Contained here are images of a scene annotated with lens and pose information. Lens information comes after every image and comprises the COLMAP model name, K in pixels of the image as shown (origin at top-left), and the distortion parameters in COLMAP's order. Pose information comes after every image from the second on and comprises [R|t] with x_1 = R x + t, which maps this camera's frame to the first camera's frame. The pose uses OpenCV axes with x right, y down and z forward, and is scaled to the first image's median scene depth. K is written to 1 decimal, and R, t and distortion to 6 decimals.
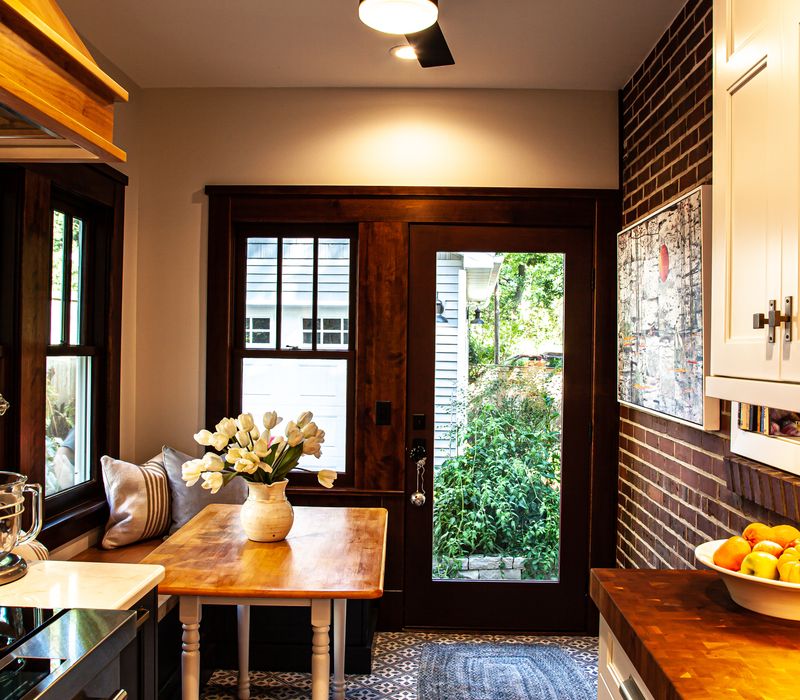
lens RADIAL K [[830.8, 0, 398.0], [0, 830.8, 352.1], [0, 0, 1]] dist [-0.060290, 0.000000]
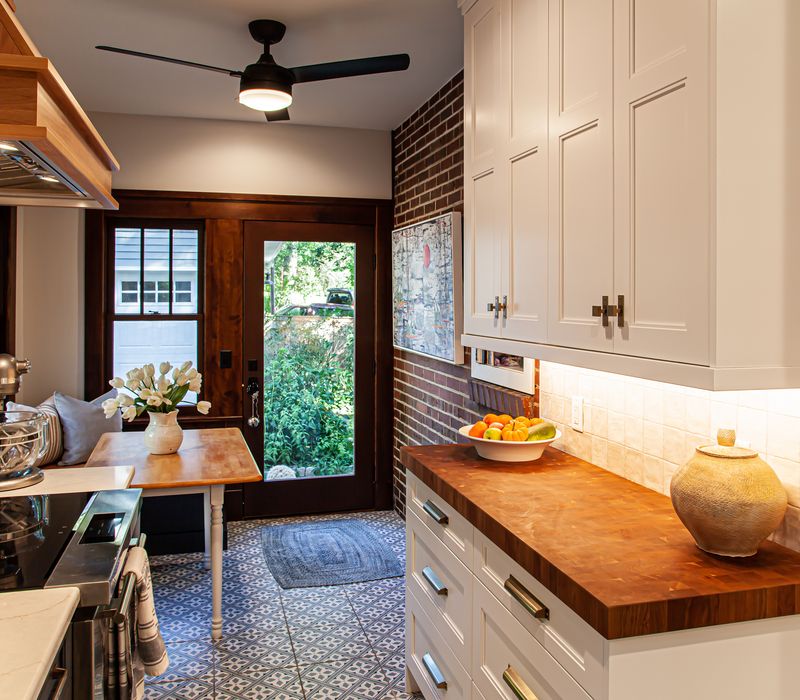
lens RADIAL K [[717.6, 0, 391.7], [0, 717.6, 295.7], [0, 0, 1]] dist [-0.089802, 0.047046]
pose [[0.956793, -0.011522, 0.290542, -0.105479], [0.013528, 0.999897, -0.004897, -0.023515], [-0.290456, 0.008615, 0.956850, -0.211458]]
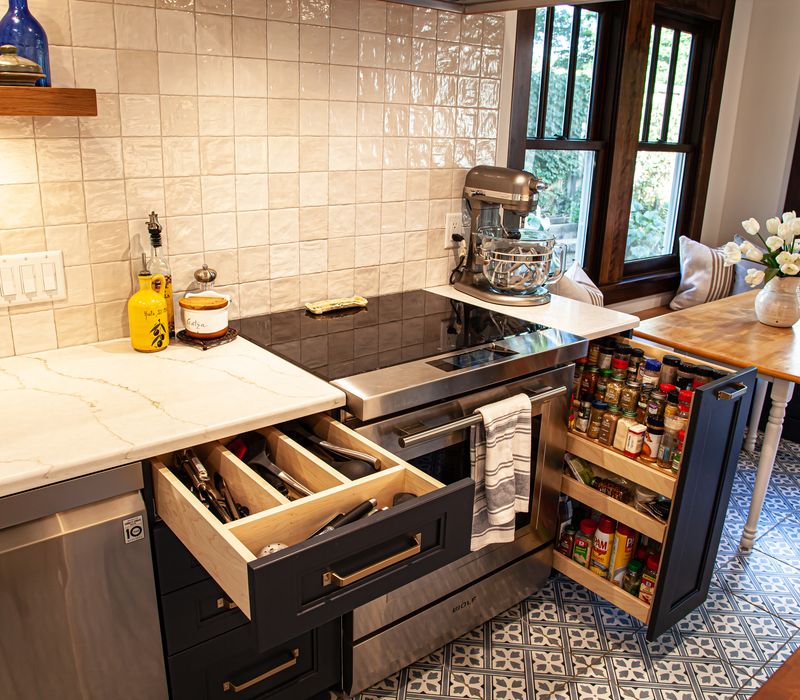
lens RADIAL K [[717.6, 0, 401.0], [0, 717.6, 352.7], [0, 0, 1]] dist [-0.089802, 0.047046]
pose [[0.665509, 0.241109, -0.706374, 0.148330], [-0.028351, 0.953870, 0.298877, -0.011179], [0.745851, -0.178879, 0.641645, -0.025819]]
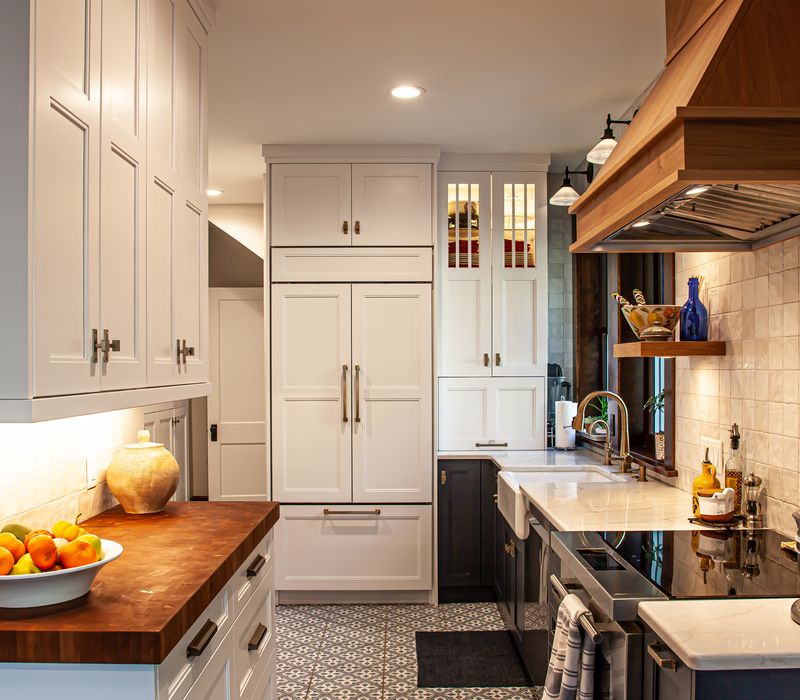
lens RADIAL K [[830.8, 0, 397.8], [0, 830.8, 380.7], [0, 0, 1]] dist [-0.060290, 0.000000]
pose [[-0.999239, -0.012278, -0.037020, 0.015041], [-0.013168, 0.999628, 0.023895, -0.007118], [0.036712, 0.024364, -0.999029, 0.893272]]
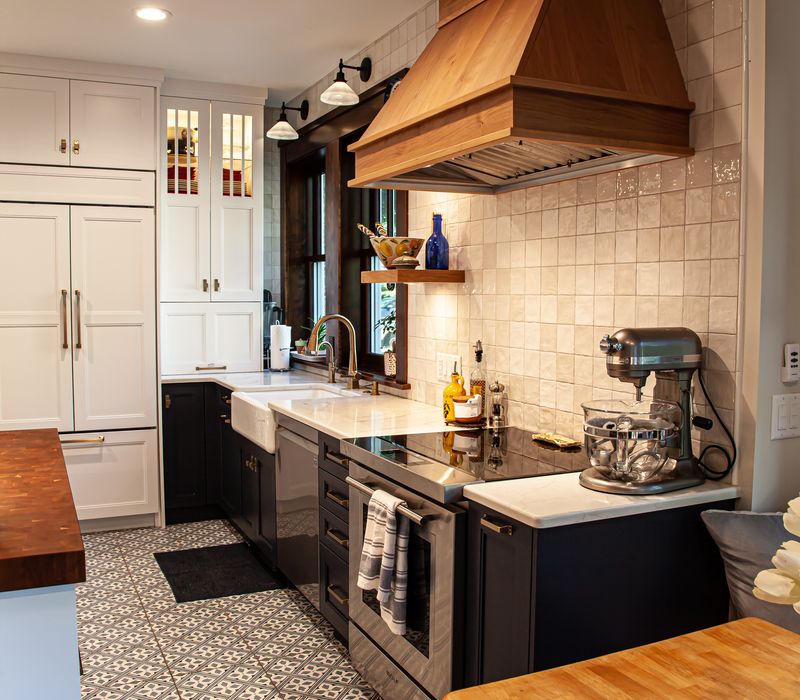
lens RADIAL K [[830.8, 0, 365.3], [0, 830.8, 346.2], [0, 0, 1]] dist [-0.060290, 0.000000]
pose [[-0.906748, 0.008872, -0.421581, 0.164946], [-0.019595, 0.997812, 0.063144, -0.001821], [0.421218, 0.065517, -0.904590, 0.914197]]
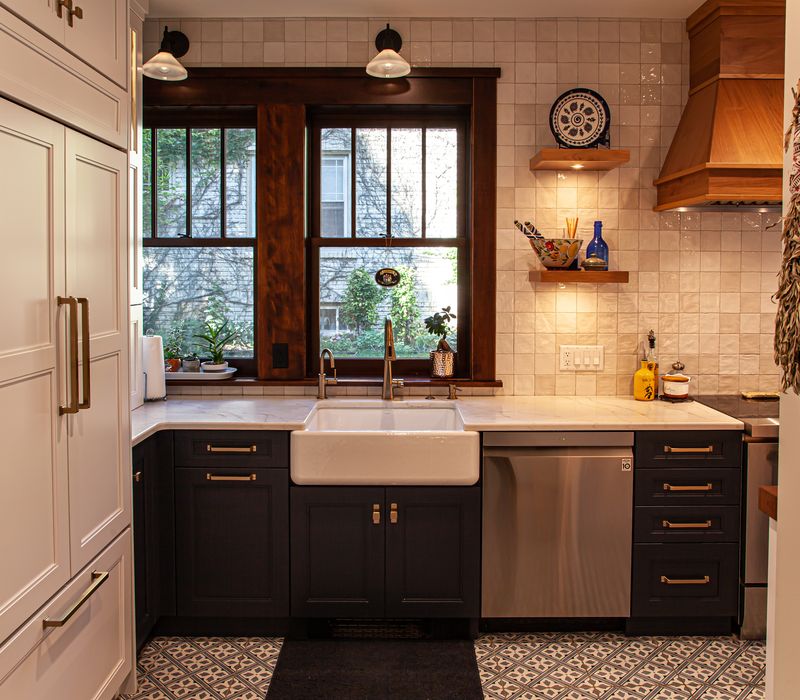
lens RADIAL K [[717.6, 0, 373.9], [0, 717.6, 280.5], [0, 0, 1]] dist [-0.089802, 0.047046]
pose [[0.016996, 0.001386, -0.999855, 0.580536], [-0.011856, 0.999929, 0.001184, -0.014986], [0.999785, 0.011834, 0.017011, -0.200026]]
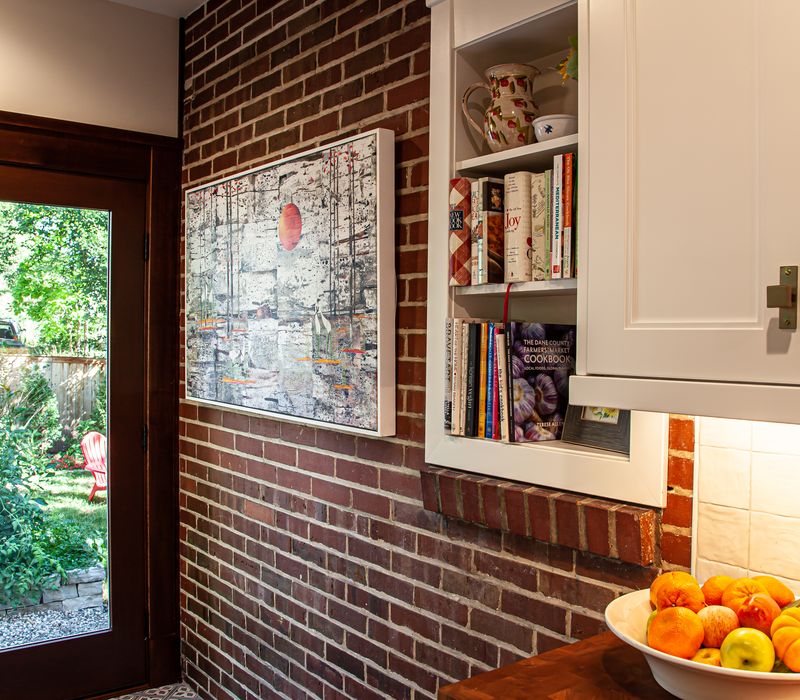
lens RADIAL K [[809.3, 0, 392.7], [0, 809.3, 354.0], [0, 0, 1]] dist [-0.109823, 0.000000]
pose [[0.765716, -0.019360, 0.642888, -0.084971], [0.003994, 0.999671, 0.025346, -0.003442], [-0.643167, -0.016840, 0.765541, 0.277411]]
